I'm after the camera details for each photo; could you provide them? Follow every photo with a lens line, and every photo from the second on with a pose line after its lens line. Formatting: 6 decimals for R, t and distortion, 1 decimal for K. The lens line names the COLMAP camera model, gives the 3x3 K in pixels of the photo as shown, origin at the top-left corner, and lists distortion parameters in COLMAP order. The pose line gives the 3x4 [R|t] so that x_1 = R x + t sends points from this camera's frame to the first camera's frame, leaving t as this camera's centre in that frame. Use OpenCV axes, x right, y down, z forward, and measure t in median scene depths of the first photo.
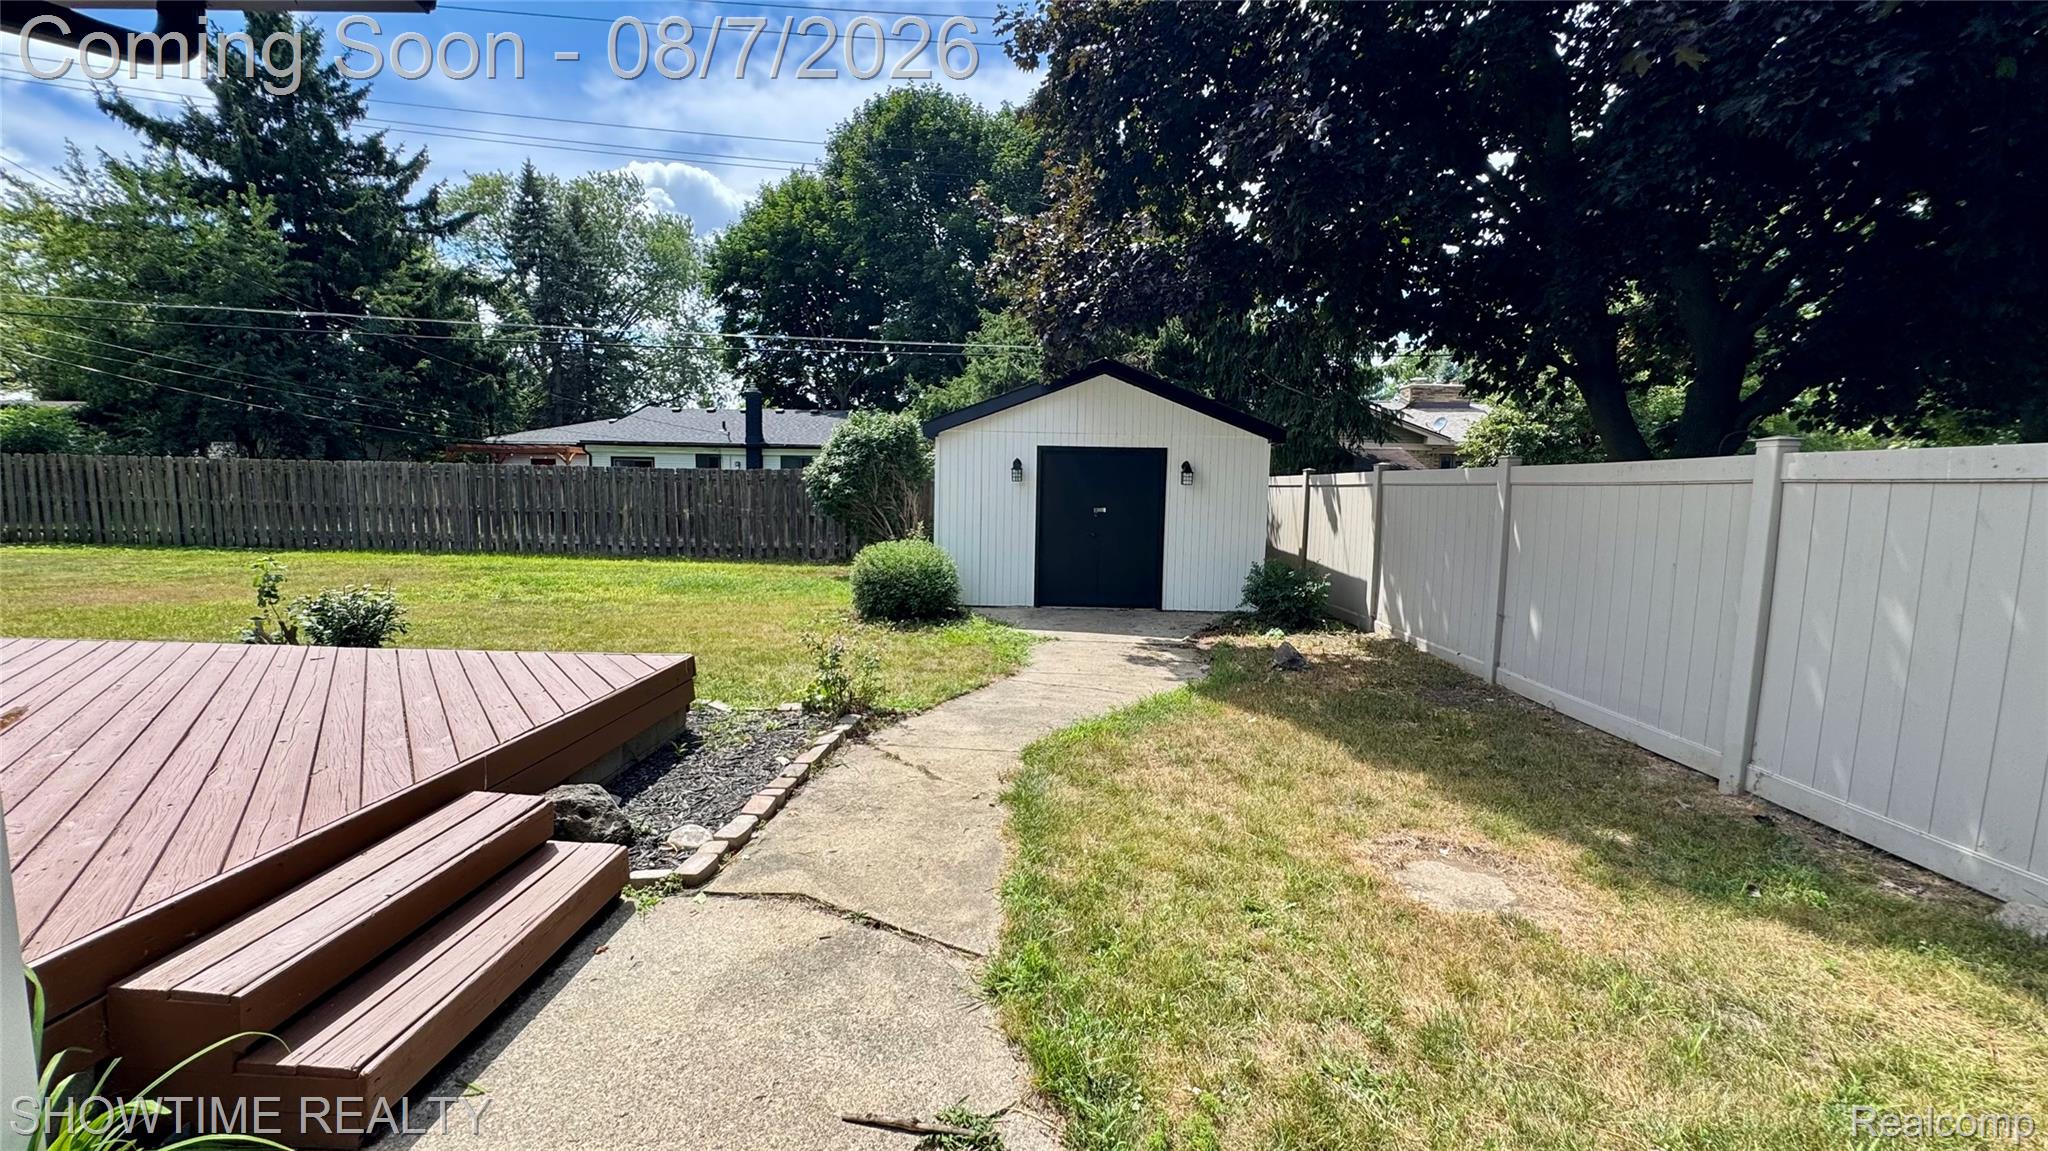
lens RADIAL K [[822.2, 0, 1024.0], [0, 822.2, 575.5], [0, 0, 1]] dist [-0.002590, -0.000356]
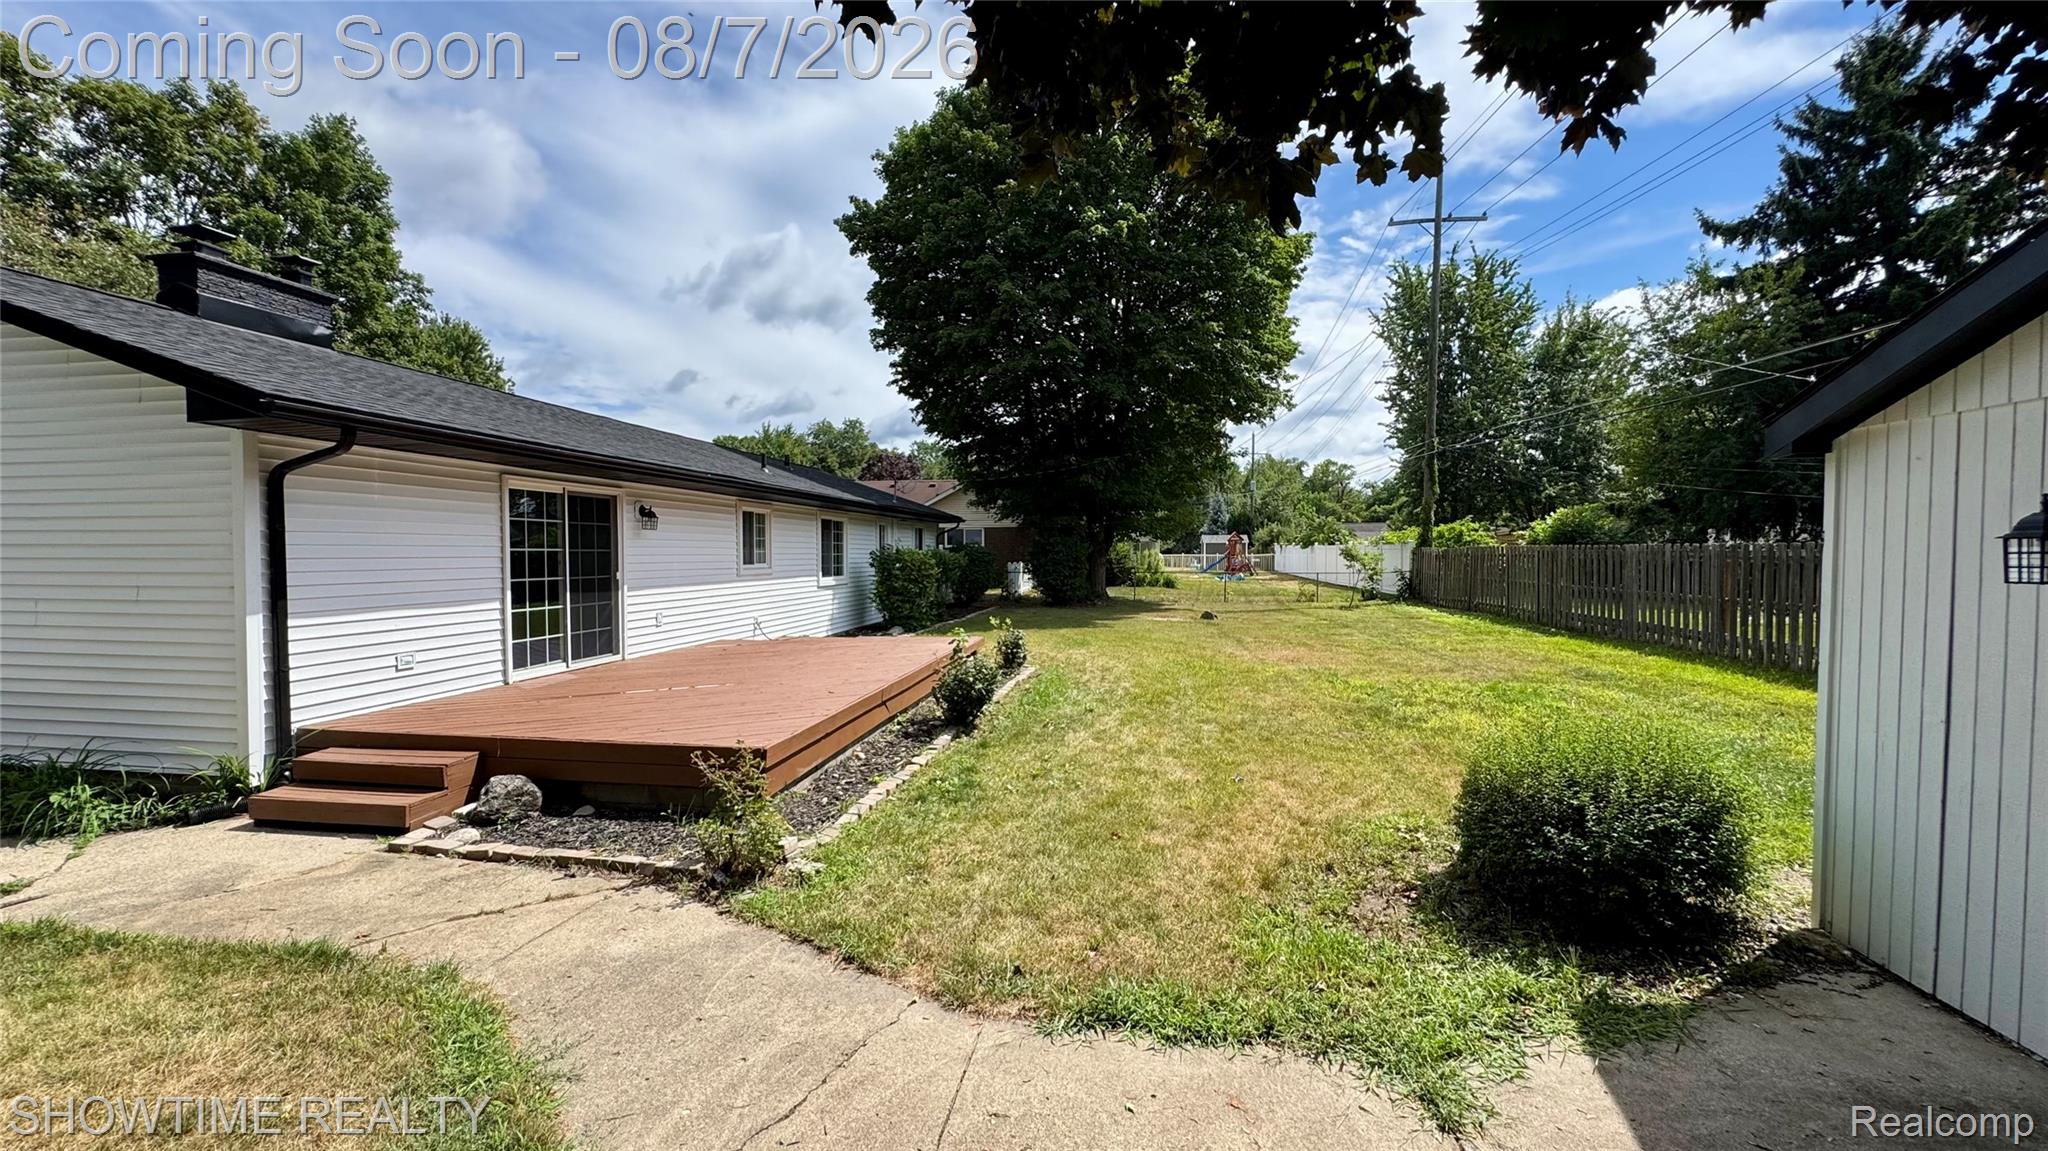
lens RADIAL K [[822.2, 0, 1024.0], [0, 822.2, 575.5], [0, 0, 1]] dist [-0.002590, -0.000356]
pose [[-0.132599, 0.011740, -0.991100, 0.288034], [-0.106570, 0.993964, 0.026032, -0.088438], [0.985424, 0.109073, -0.130548, 0.710125]]
